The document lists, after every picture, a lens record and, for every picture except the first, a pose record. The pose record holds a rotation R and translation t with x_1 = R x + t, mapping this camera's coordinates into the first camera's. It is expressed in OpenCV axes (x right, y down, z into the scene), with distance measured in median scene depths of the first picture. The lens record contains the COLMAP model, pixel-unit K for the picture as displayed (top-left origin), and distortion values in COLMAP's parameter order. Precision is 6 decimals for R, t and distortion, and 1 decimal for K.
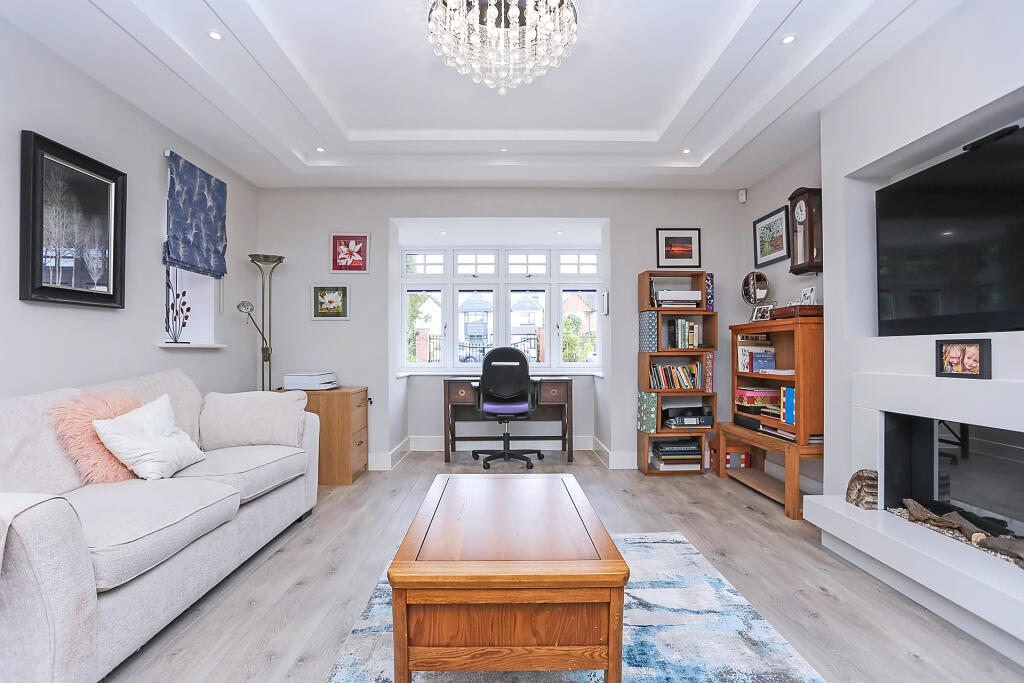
lens RADIAL K [[506.2, 0, 510.7], [0, 506.2, 334.3], [0, 0, 1]] dist [-0.056250, 0.049021]
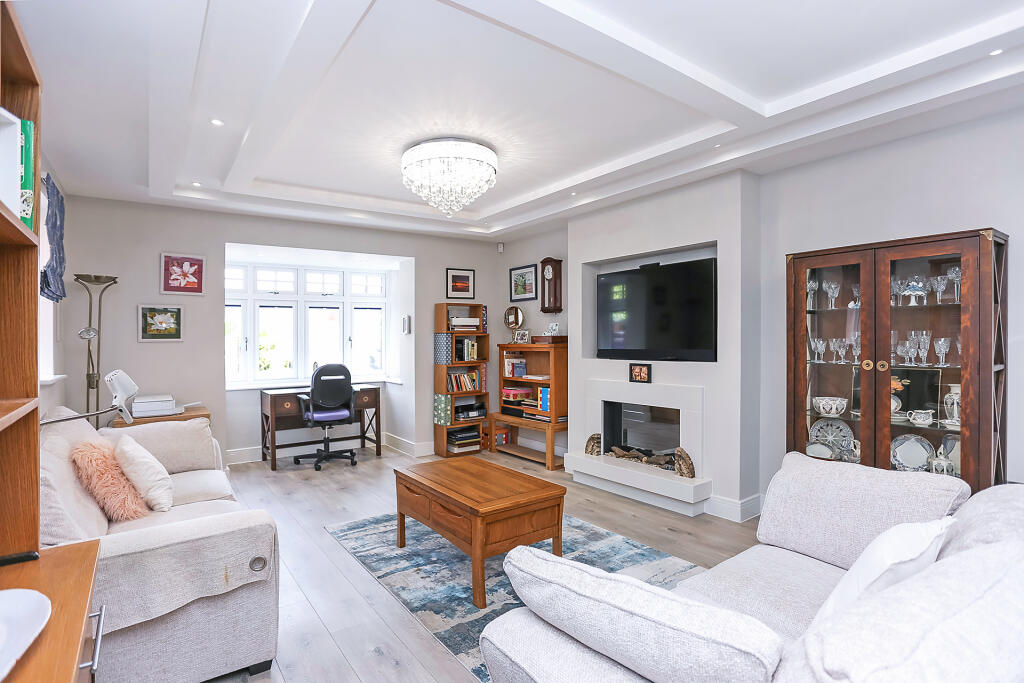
lens RADIAL K [[506.2, 0, 510.7], [0, 506.2, 334.3], [0, 0, 1]] dist [-0.056250, 0.049021]
pose [[0.820309, 0.004127, 0.571905, -0.352927], [-0.014341, 0.999808, 0.013356, -0.065212], [-0.571740, -0.019158, 0.820211, -0.187079]]
